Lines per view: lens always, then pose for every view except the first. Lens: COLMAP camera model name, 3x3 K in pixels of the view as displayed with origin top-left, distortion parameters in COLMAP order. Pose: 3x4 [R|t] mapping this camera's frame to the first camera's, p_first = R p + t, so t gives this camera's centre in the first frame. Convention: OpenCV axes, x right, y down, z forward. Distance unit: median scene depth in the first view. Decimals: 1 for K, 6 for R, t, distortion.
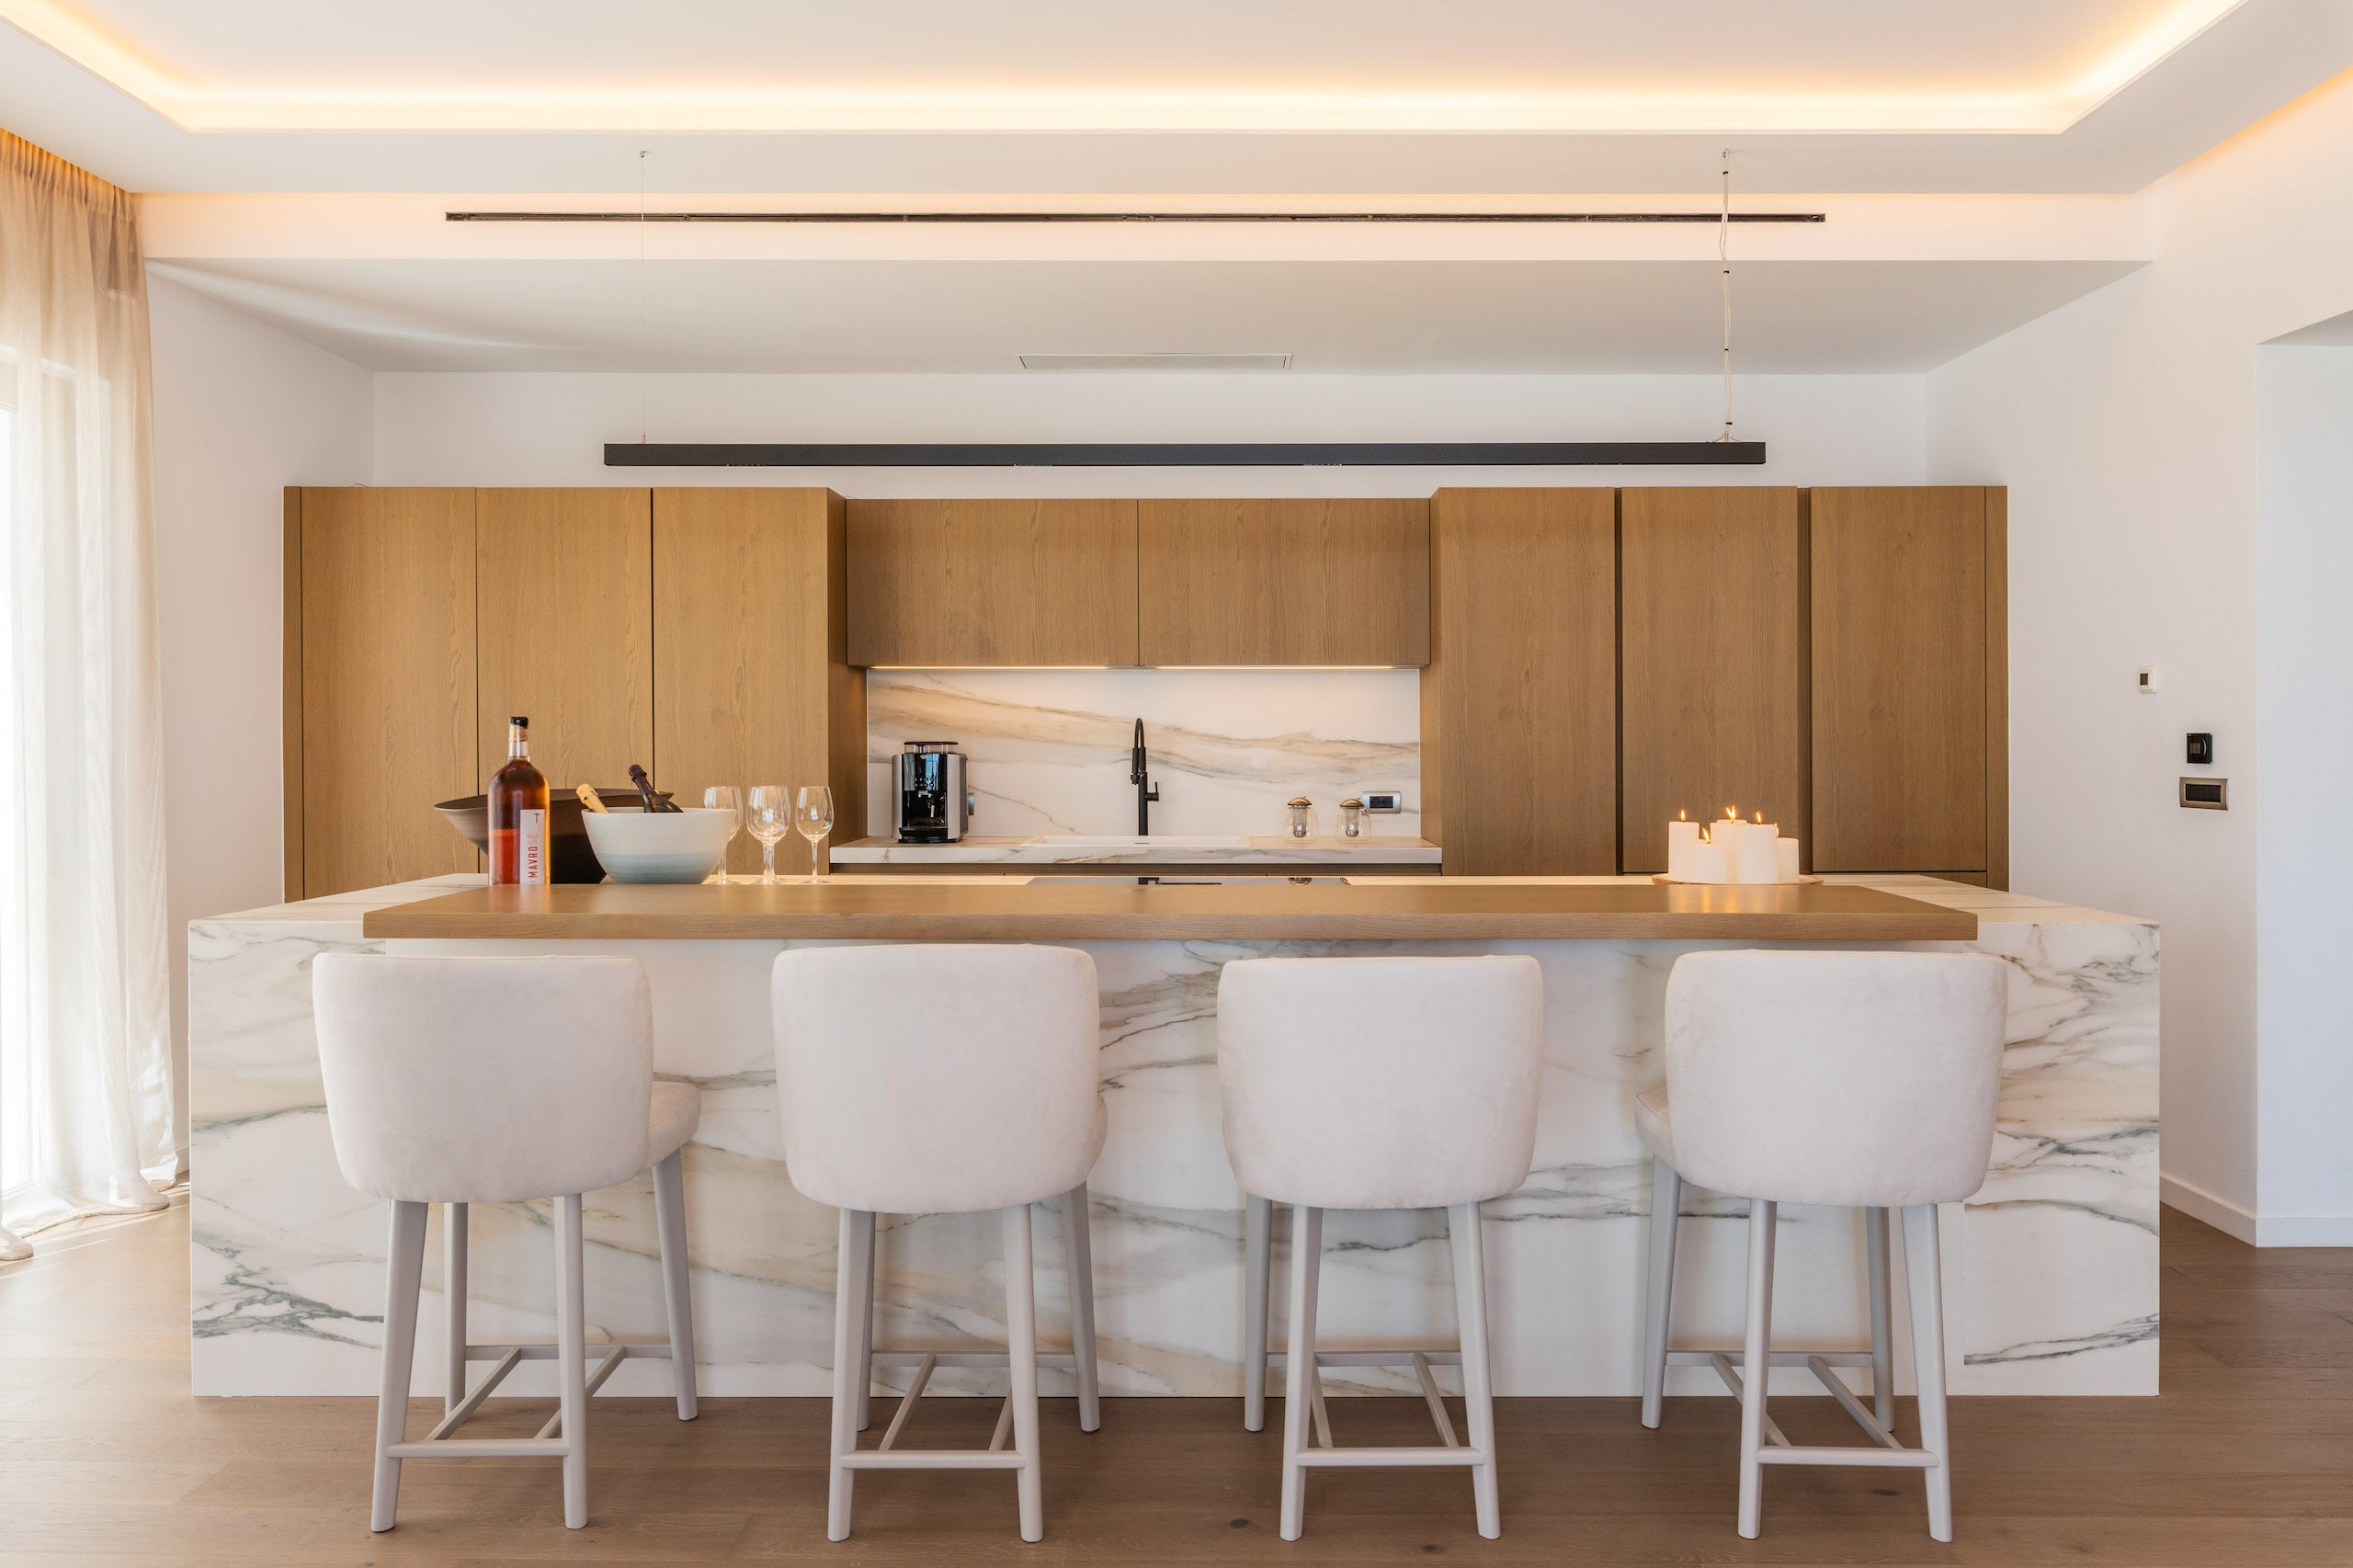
lens RADIAL K [[1519.3, 0, 1196.4], [0, 1519.3, 744.9], [0, 0, 1]] dist [-0.007581, -0.001850]
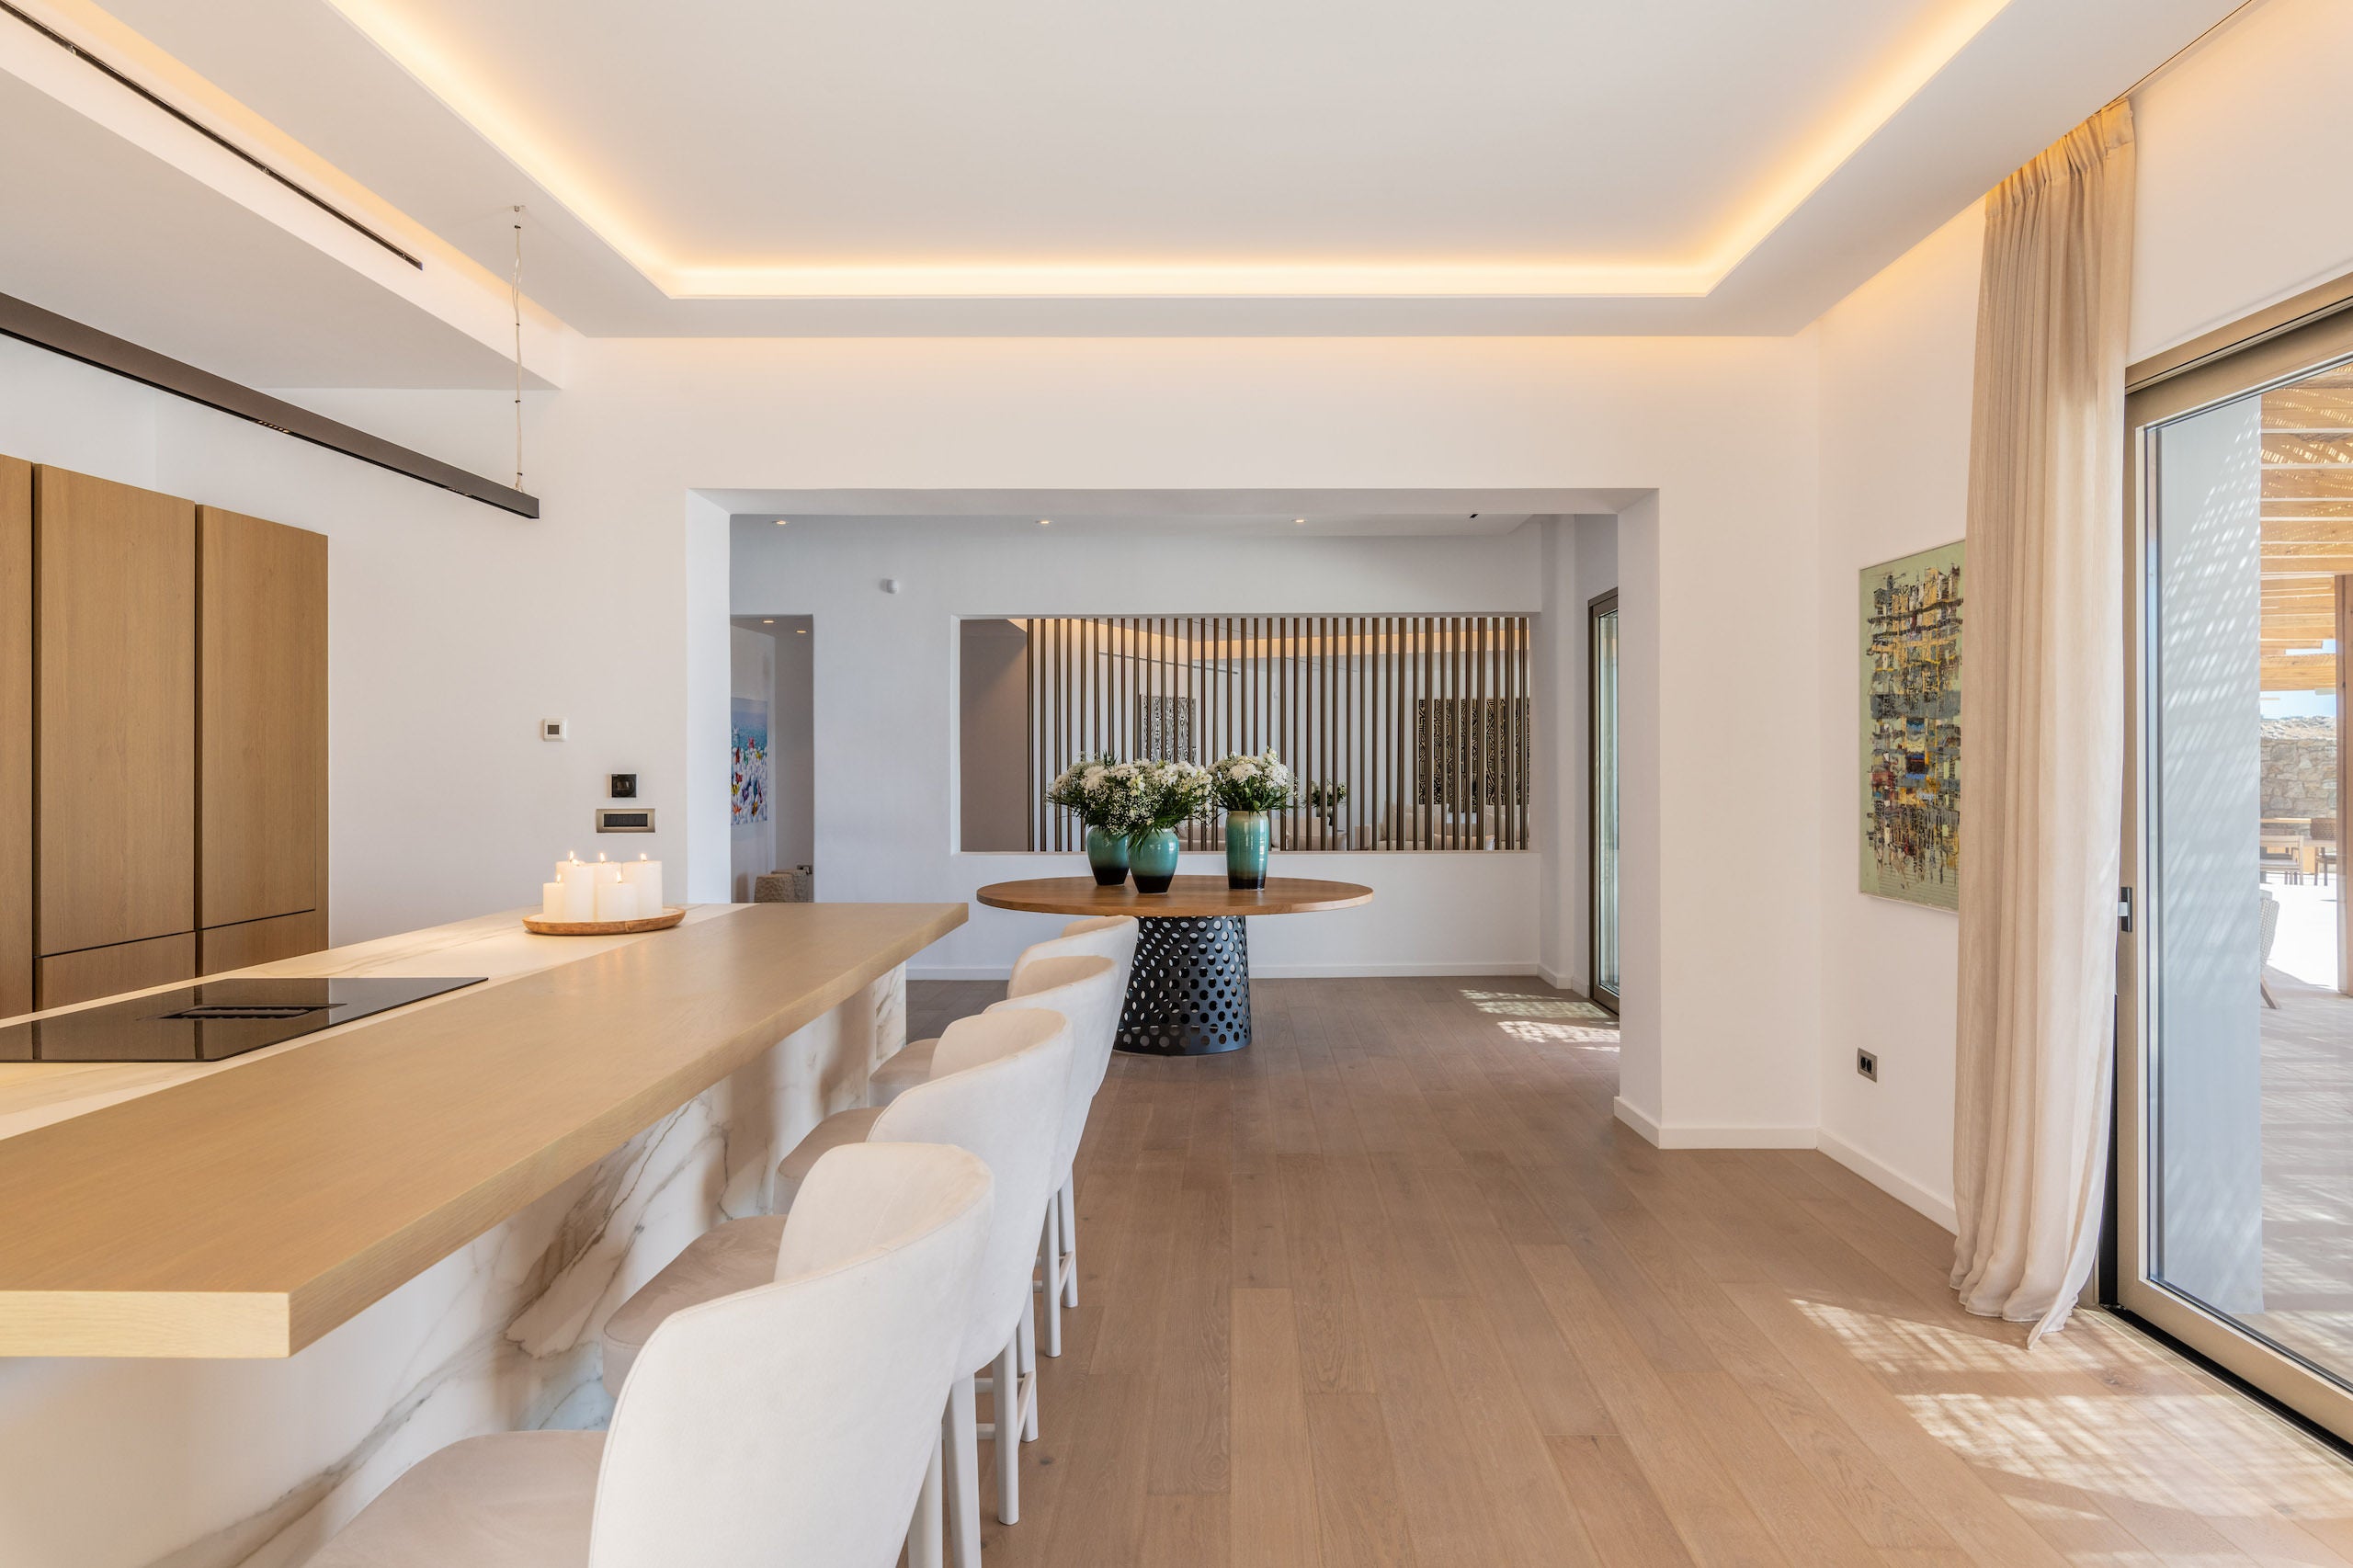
lens RADIAL K [[1519.3, 0, 1196.4], [0, 1519.3, 744.9], [0, 0, 1]] dist [-0.007581, -0.001850]
pose [[0.012646, 0.010208, 0.999868, -0.599419], [0.009964, 0.999897, -0.010334, -0.014025], [-0.999870, 0.010094, 0.012543, 0.489679]]
